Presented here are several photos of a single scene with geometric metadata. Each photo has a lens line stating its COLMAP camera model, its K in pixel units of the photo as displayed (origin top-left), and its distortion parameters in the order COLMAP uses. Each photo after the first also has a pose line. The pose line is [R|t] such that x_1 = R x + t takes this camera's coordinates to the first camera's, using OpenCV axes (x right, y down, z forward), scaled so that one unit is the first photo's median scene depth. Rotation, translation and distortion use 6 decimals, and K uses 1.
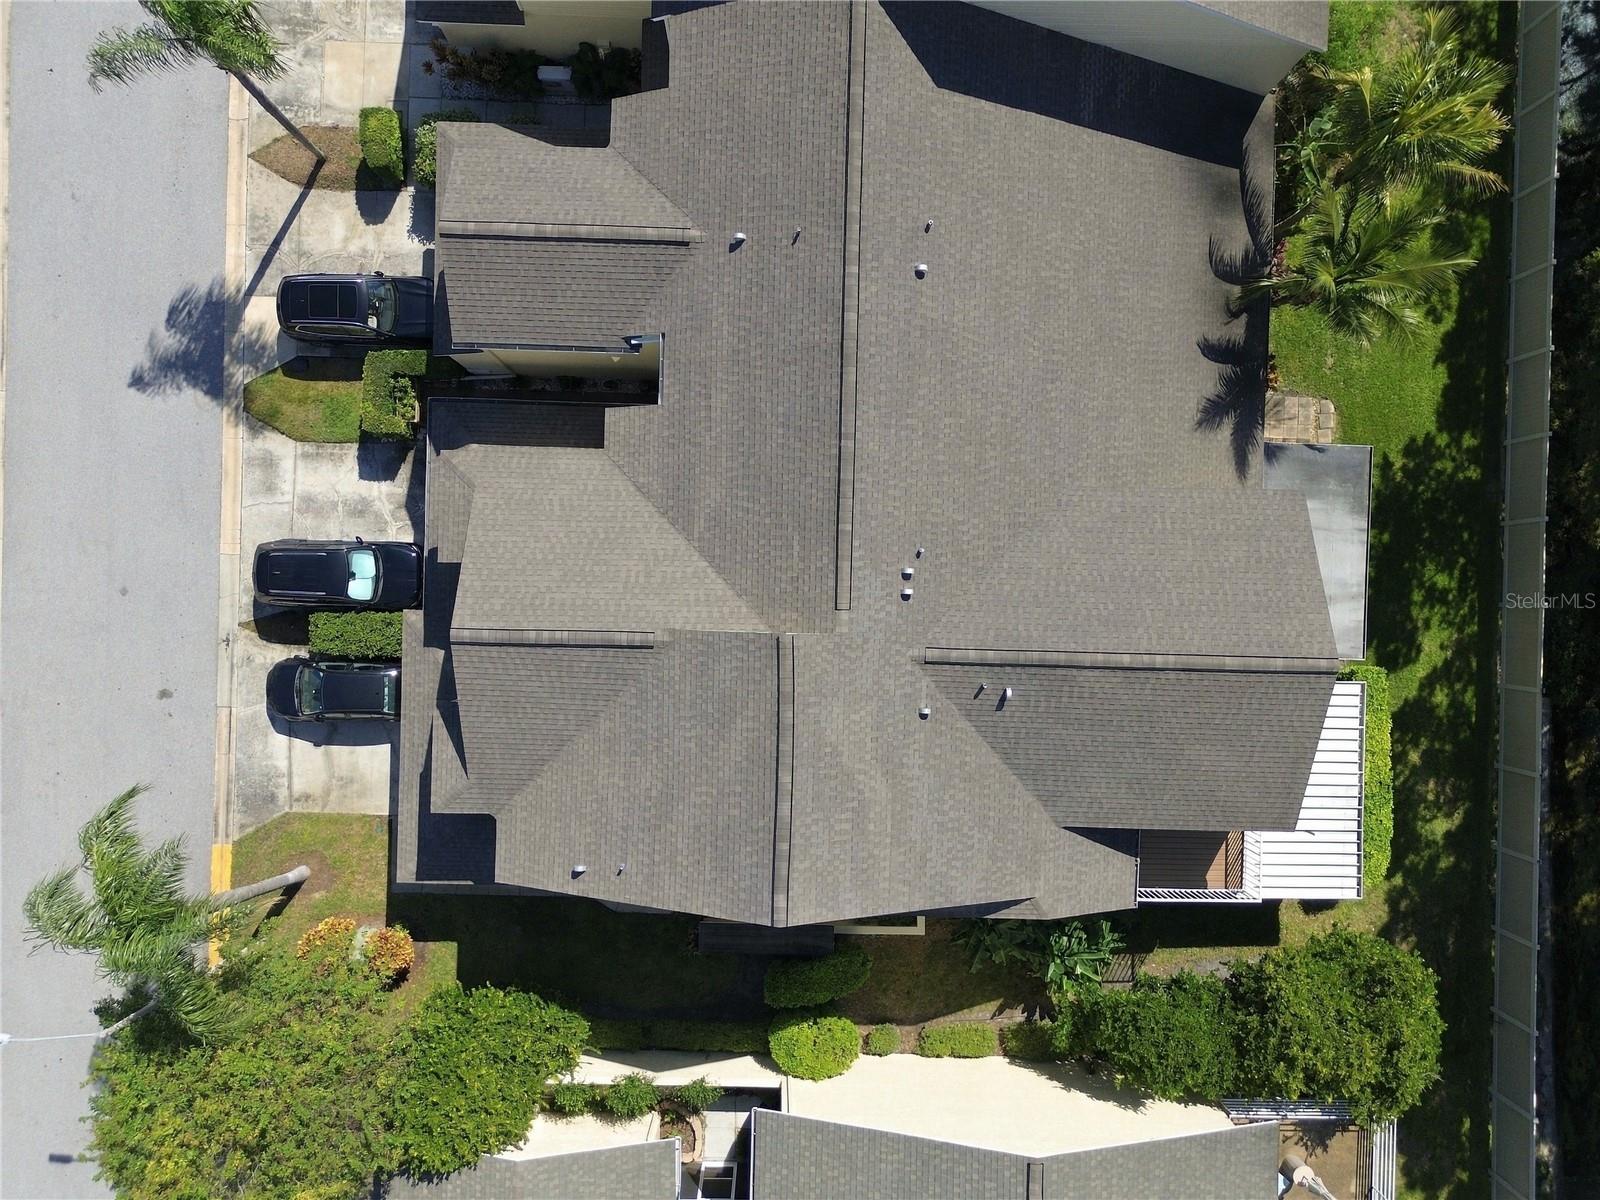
lens RADIAL K [[1135.8, 0, 798.9], [0, 1135.8, 600.9], [0, 0, 1]] dist [0.024338, -0.011167]
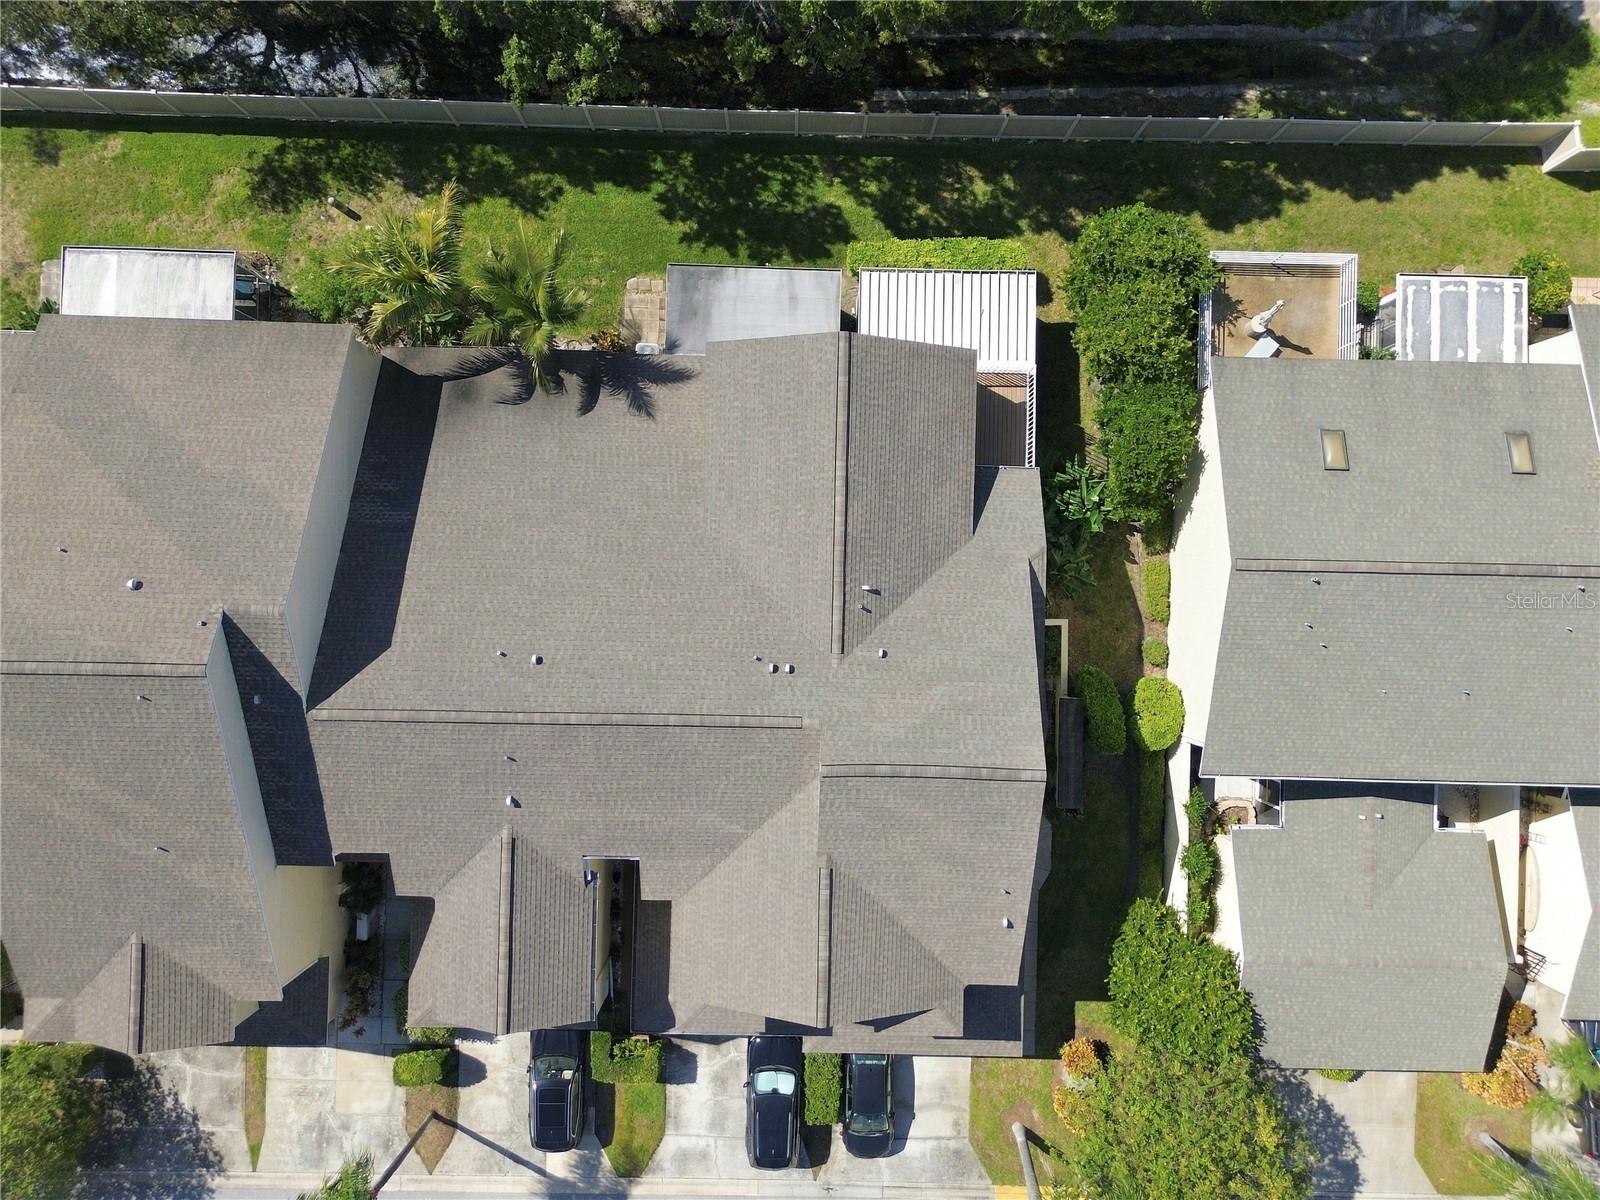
lens RADIAL K [[1135.8, 0, 798.9], [0, 1135.8, 600.9], [0, 0, 1]] dist [0.024338, -0.011167]
pose [[-0.002878, -0.999877, -0.015413, 0.156296], [0.999985, -0.002947, 0.004510, -0.000316], [-0.004555, -0.015400, 0.999871, -0.222923]]
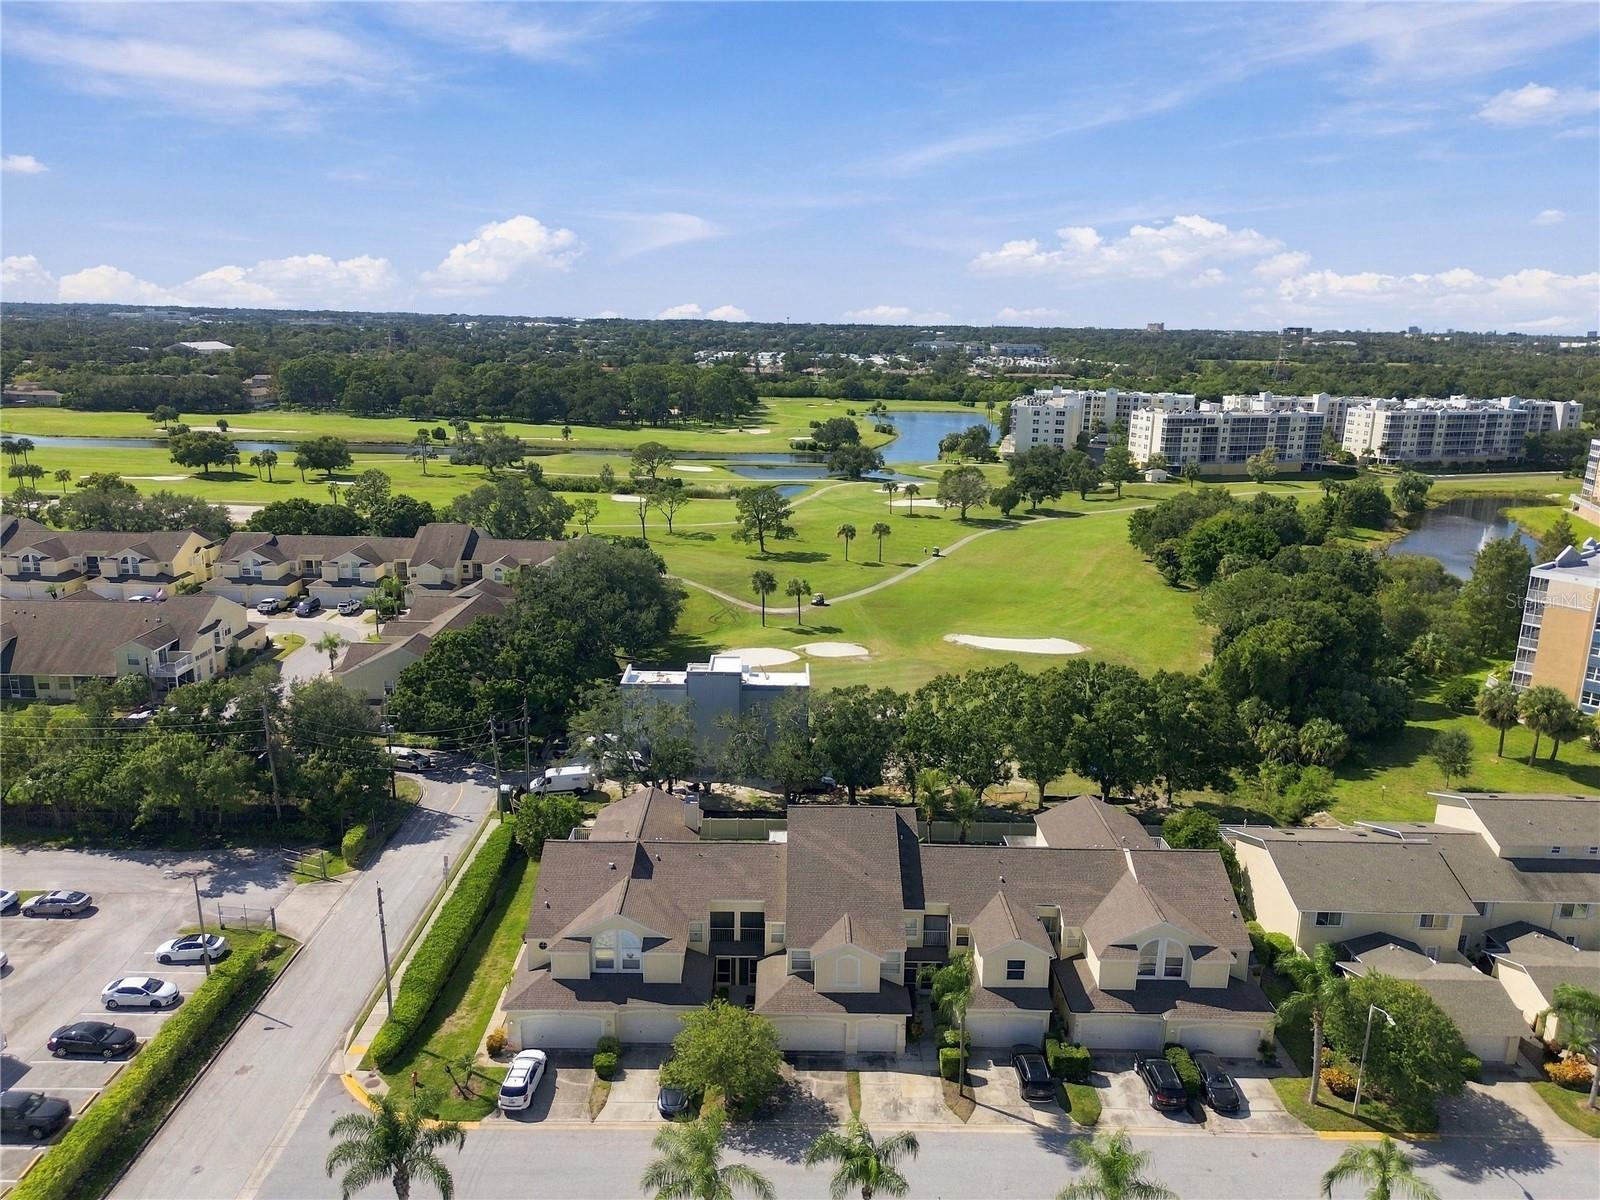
lens RADIAL K [[1135.8, 0, 798.9], [0, 1135.8, 600.9], [0, 0, 1]] dist [0.024338, -0.011167]
pose [[-0.034467, -0.268209, 0.962744, -2.224109], [0.999314, 0.003789, 0.036832, -0.787919], [-0.013526, 0.963353, 0.267894, -0.413075]]
